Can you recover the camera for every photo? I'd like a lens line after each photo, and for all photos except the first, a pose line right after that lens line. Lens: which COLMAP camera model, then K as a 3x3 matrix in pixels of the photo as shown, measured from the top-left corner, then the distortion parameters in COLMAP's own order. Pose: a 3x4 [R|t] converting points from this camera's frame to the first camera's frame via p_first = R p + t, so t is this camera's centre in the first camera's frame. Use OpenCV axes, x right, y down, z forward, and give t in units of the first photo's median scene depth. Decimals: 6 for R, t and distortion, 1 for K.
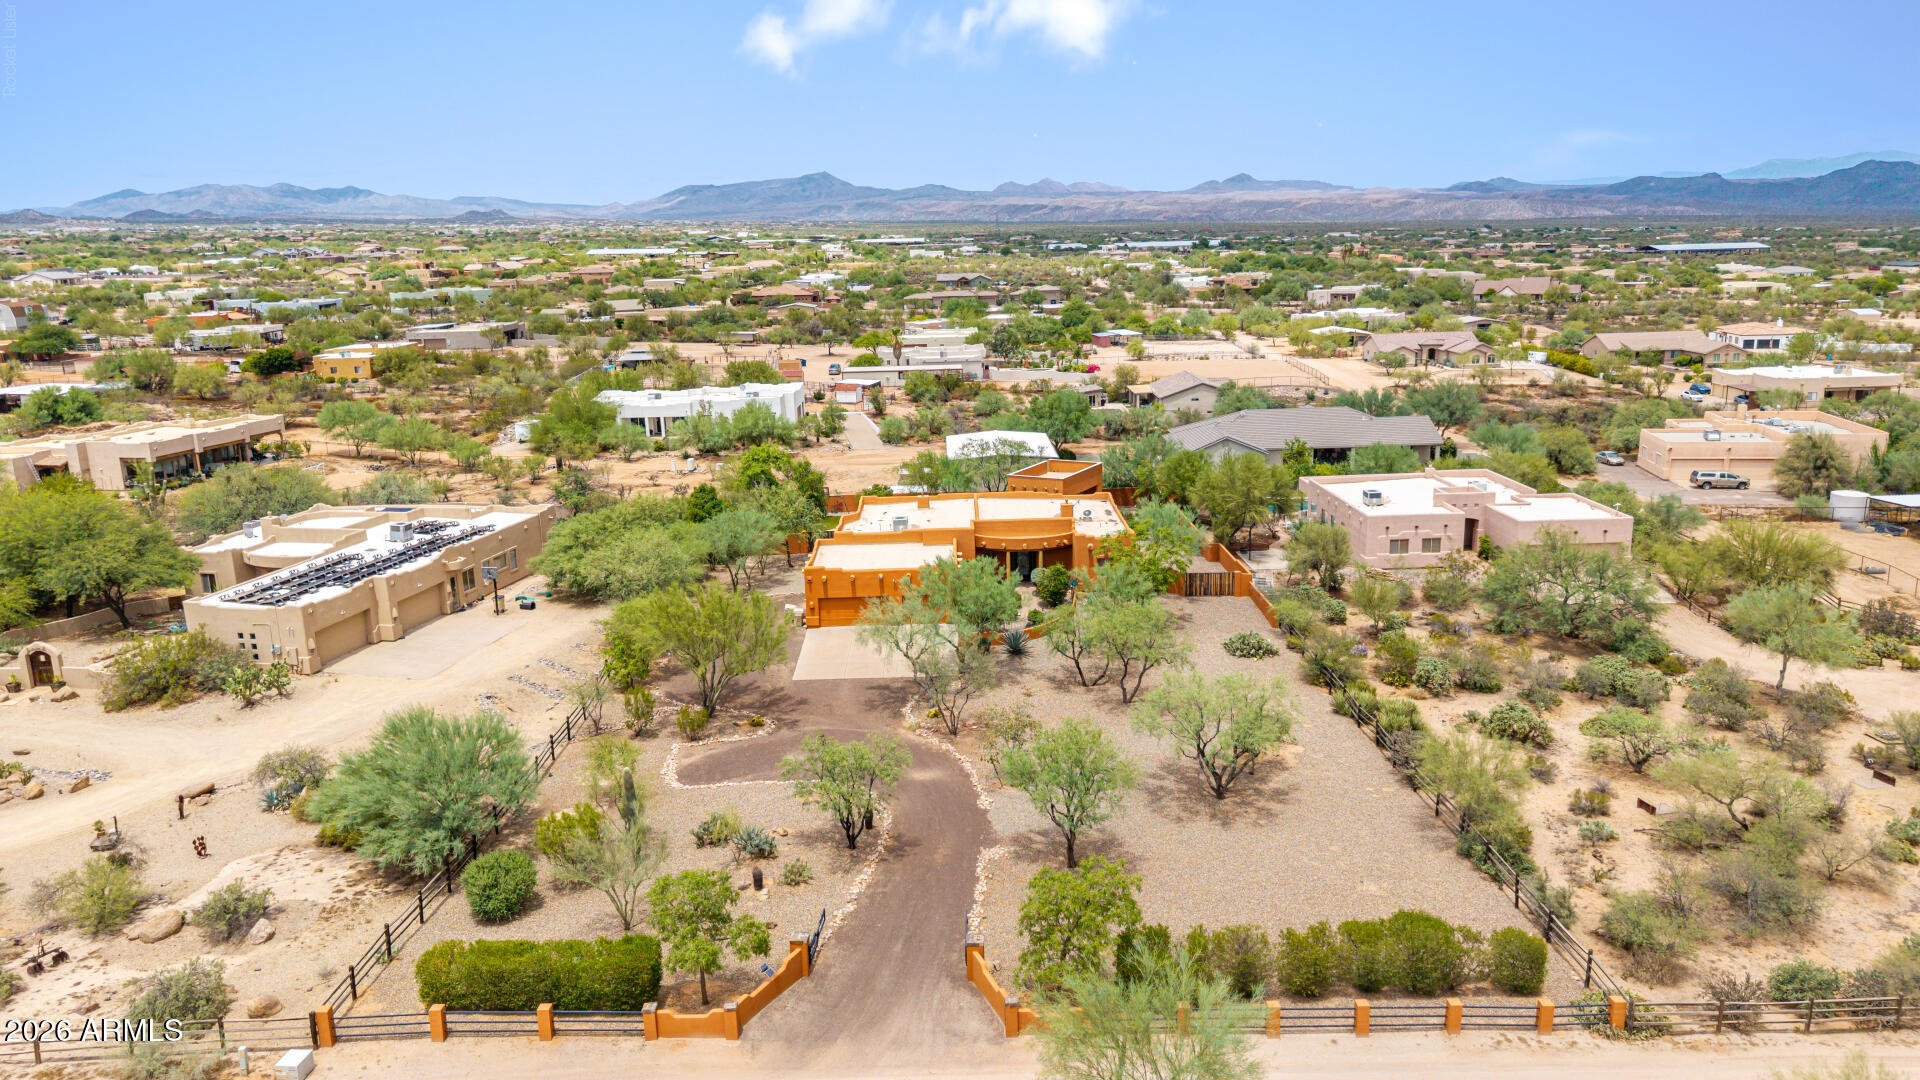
lens RADIAL K [[1331.7, 0, 960.0], [0, 1331.7, 540.0], [0, 0, 1]] dist [0.050631, -0.075178]
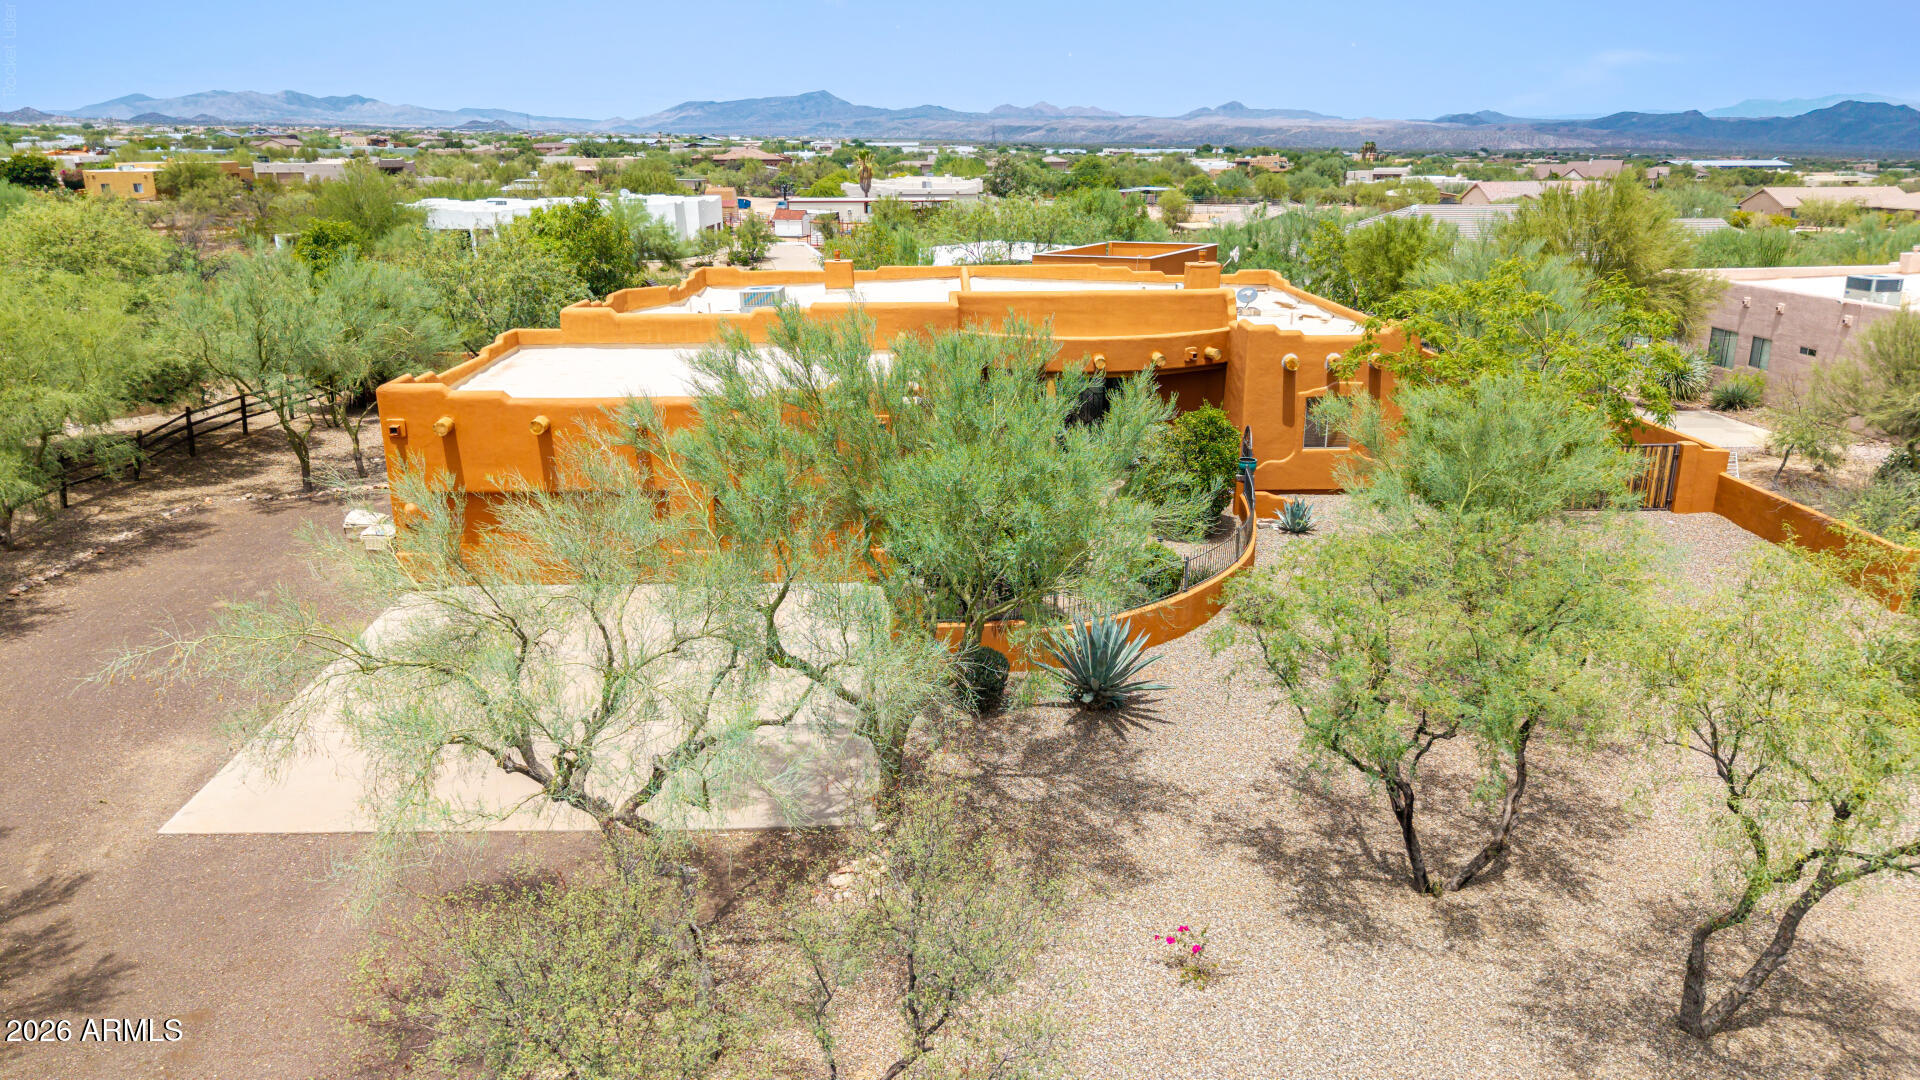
lens RADIAL K [[1286.4, 0, 960.0], [0, 1286.4, 540.0], [0, 0, 1]] dist [0.023038, -0.028910]
pose [[0.999798, 0.018262, 0.008352, 0.004171], [-0.018765, 0.997729, 0.064692, 0.013064], [-0.007152, -0.064836, 0.997870, 0.275685]]
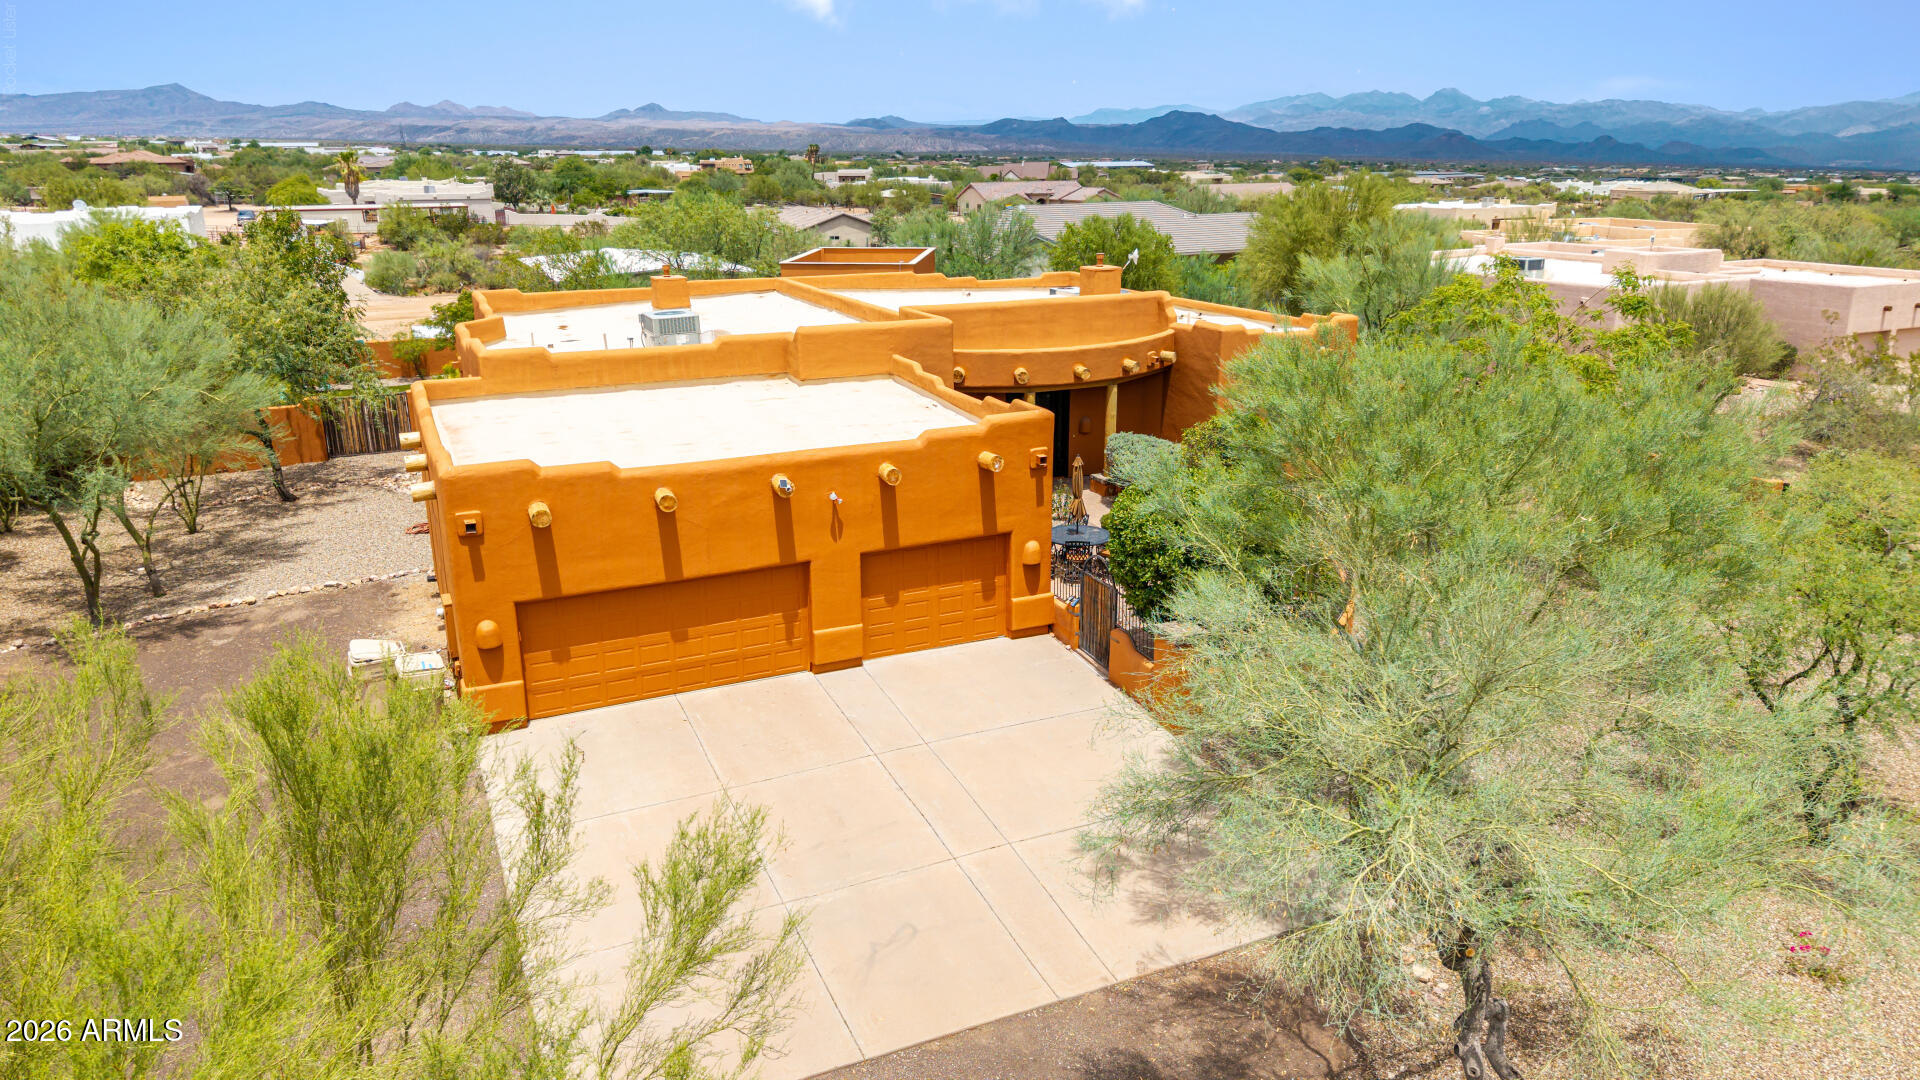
lens RADIAL K [[1286.4, 0, 960.0], [0, 1286.4, 540.0], [0, 0, 1]] dist [0.023038, -0.028910]
pose [[0.911510, -0.099656, 0.399021, -0.048542], [0.075951, 0.994300, 0.074829, 0.008707], [-0.404204, -0.037902, 0.913883, 0.299264]]
